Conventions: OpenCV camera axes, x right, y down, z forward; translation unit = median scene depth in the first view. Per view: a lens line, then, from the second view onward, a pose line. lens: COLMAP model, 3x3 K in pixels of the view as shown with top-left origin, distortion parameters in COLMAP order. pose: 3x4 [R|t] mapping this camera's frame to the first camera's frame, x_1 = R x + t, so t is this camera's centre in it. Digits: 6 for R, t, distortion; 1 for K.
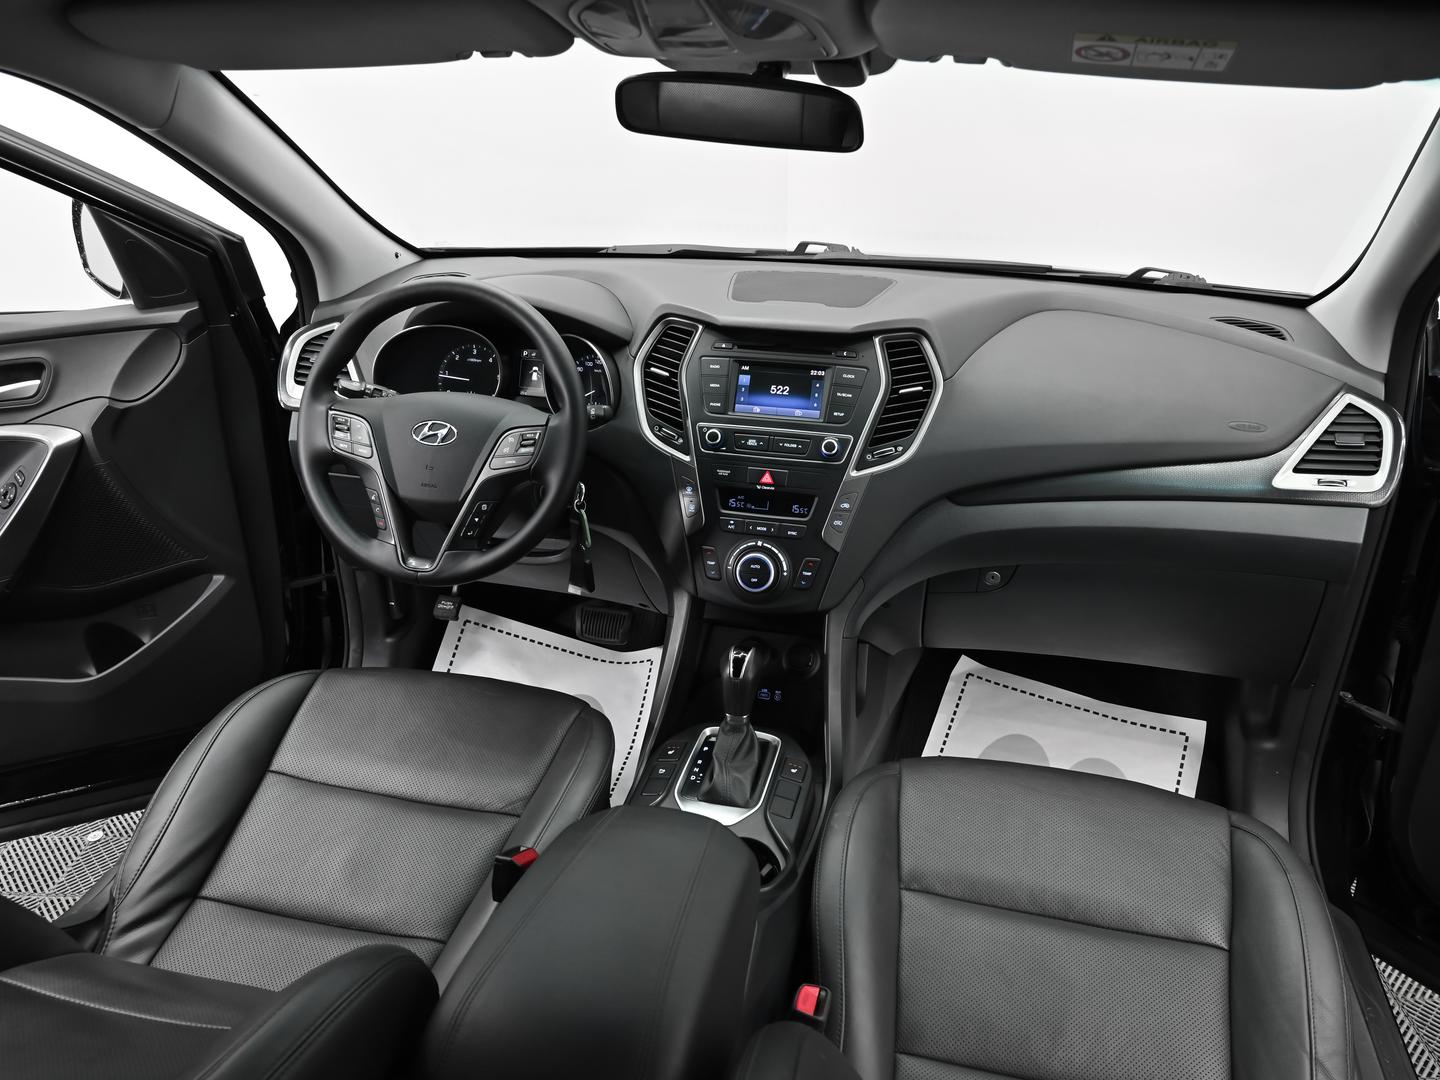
lens RADIAL K [[1129.0, 0, 720.0], [0, 1129.0, 540.0], [0, 0, 1]] dist [-0.004971, -0.000551]
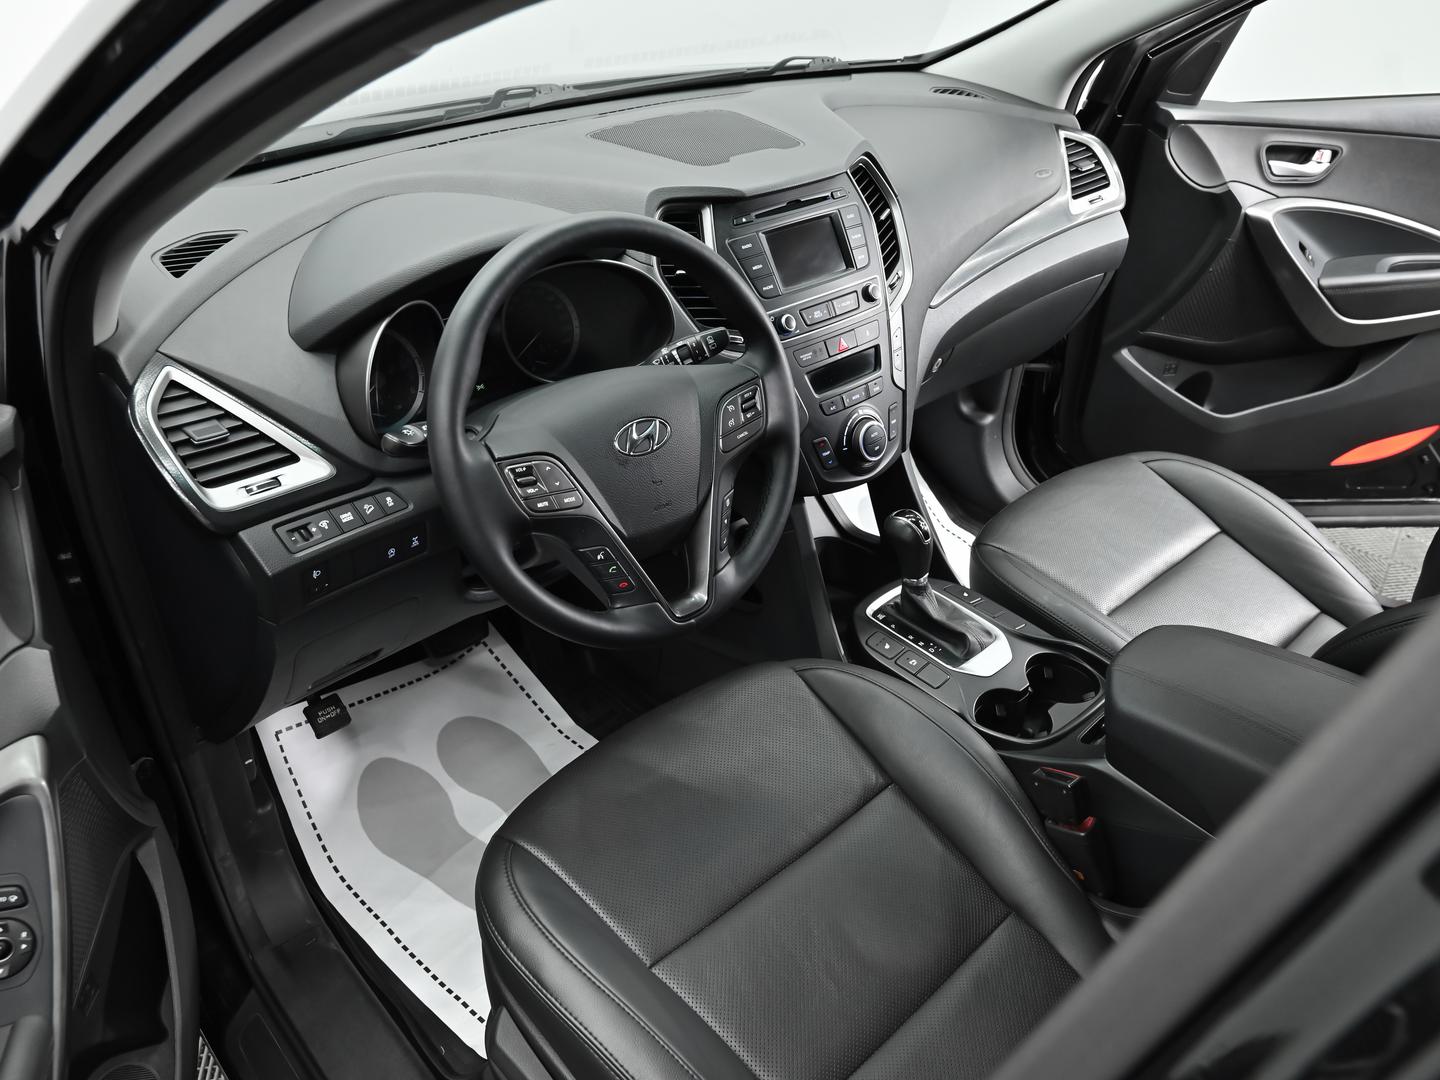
lens RADIAL K [[1129.0, 0, 720.0], [0, 1129.0, 540.0], [0, 0, 1]] dist [-0.004971, -0.000551]
pose [[0.526564, -0.456037, 0.717468, -0.749440], [0.316527, 0.888437, 0.332402, -0.251727], [-0.789012, 0.052067, 0.612167, 0.508964]]
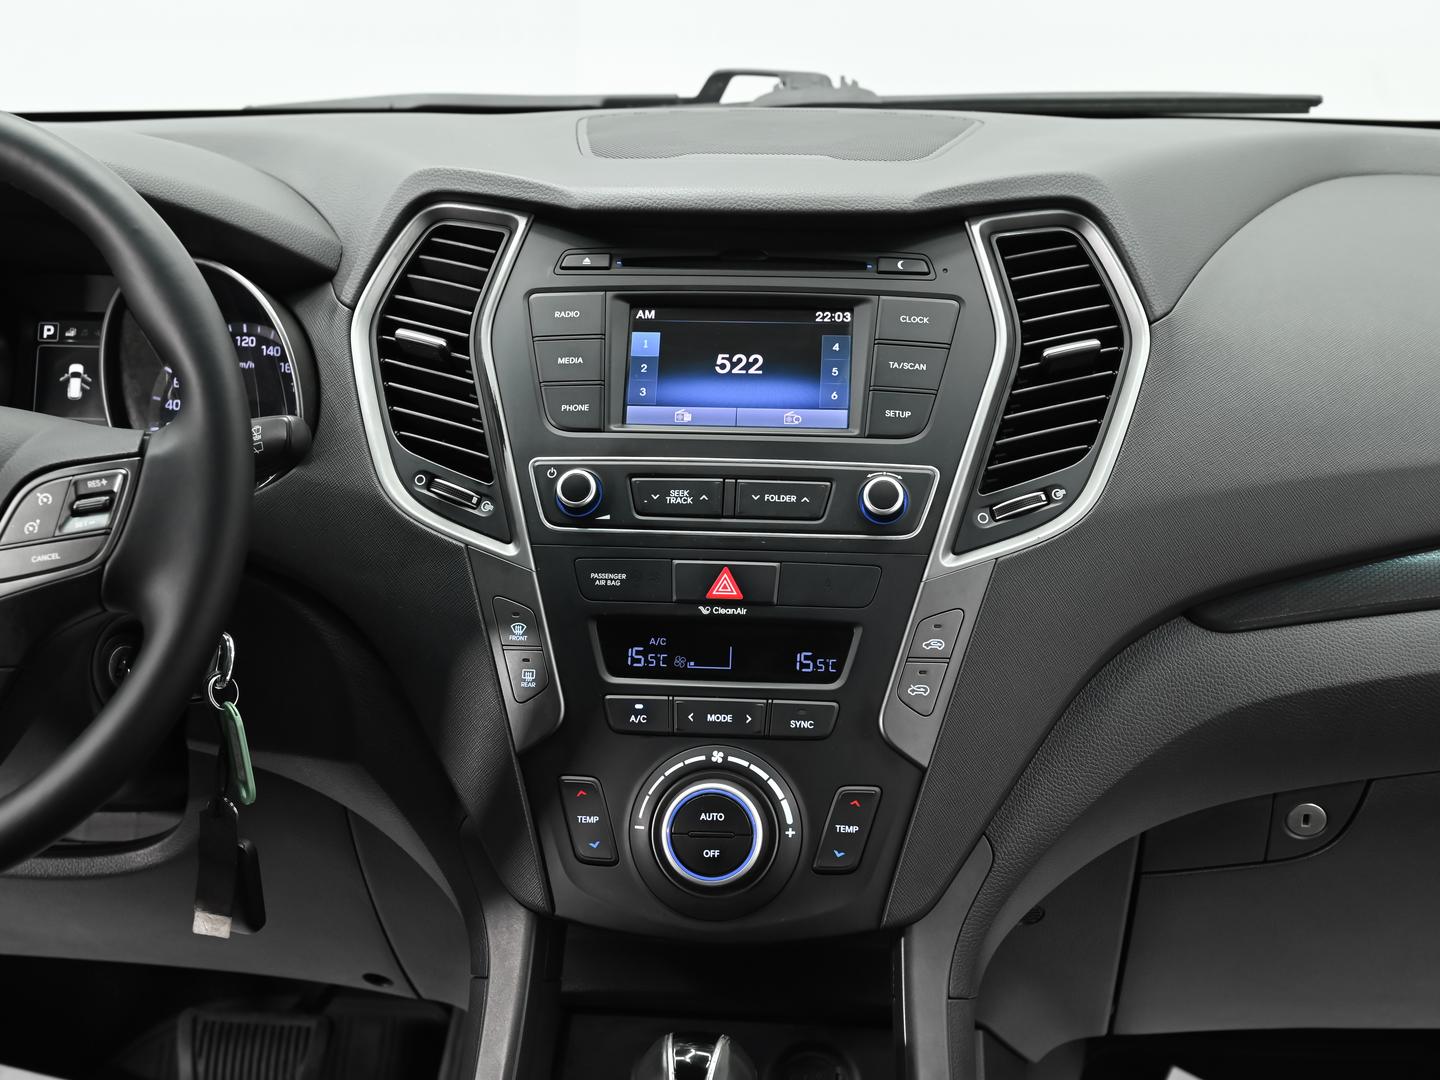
lens RADIAL K [[2500.8, 0, 720.0], [0, 2500.8, 540.0], [0, 0, 1]] dist [0.008957, 0.065809]
pose [[0.990588, -0.043410, 0.129811, -0.068607], [0.063012, 0.986533, -0.150938, 0.057044], [-0.121511, 0.157697, 0.979983, 0.165491]]
